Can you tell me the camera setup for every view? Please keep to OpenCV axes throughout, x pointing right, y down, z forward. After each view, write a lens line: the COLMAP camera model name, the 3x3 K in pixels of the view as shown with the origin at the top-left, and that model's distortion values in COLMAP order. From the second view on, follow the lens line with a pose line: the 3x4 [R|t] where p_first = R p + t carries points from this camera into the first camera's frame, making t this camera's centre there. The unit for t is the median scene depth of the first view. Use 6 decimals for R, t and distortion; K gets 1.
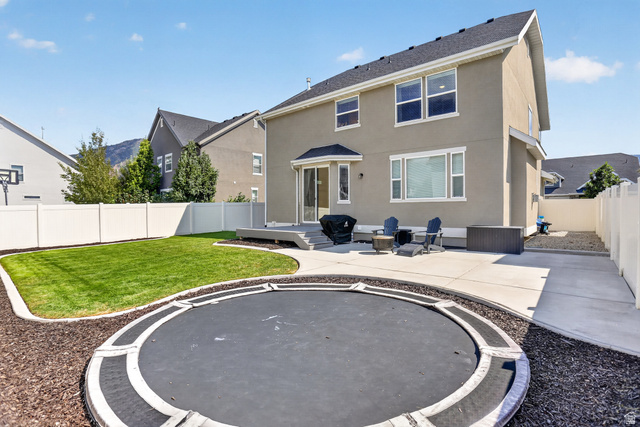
lens RADIAL K [[324.1, 0, 315.8], [0, 324.1, 210.7], [0, 0, 1]] dist [-0.036699, 0.000144]
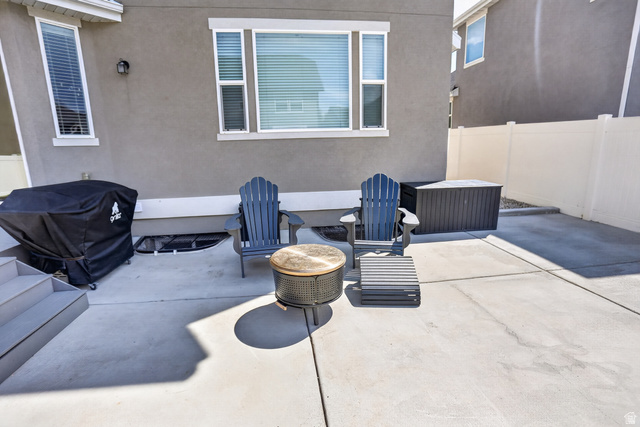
lens RADIAL K [[307.2, 0, 318.7], [0, 307.2, 205.2], [0, 0, 1]] dist [-0.036279, -0.000087]
pose [[0.655050, -0.160858, 0.738265, 0.008780], [0.024206, 0.981042, 0.192278, -0.015553], [-0.755198, -0.108081, 0.646525, 0.666328]]
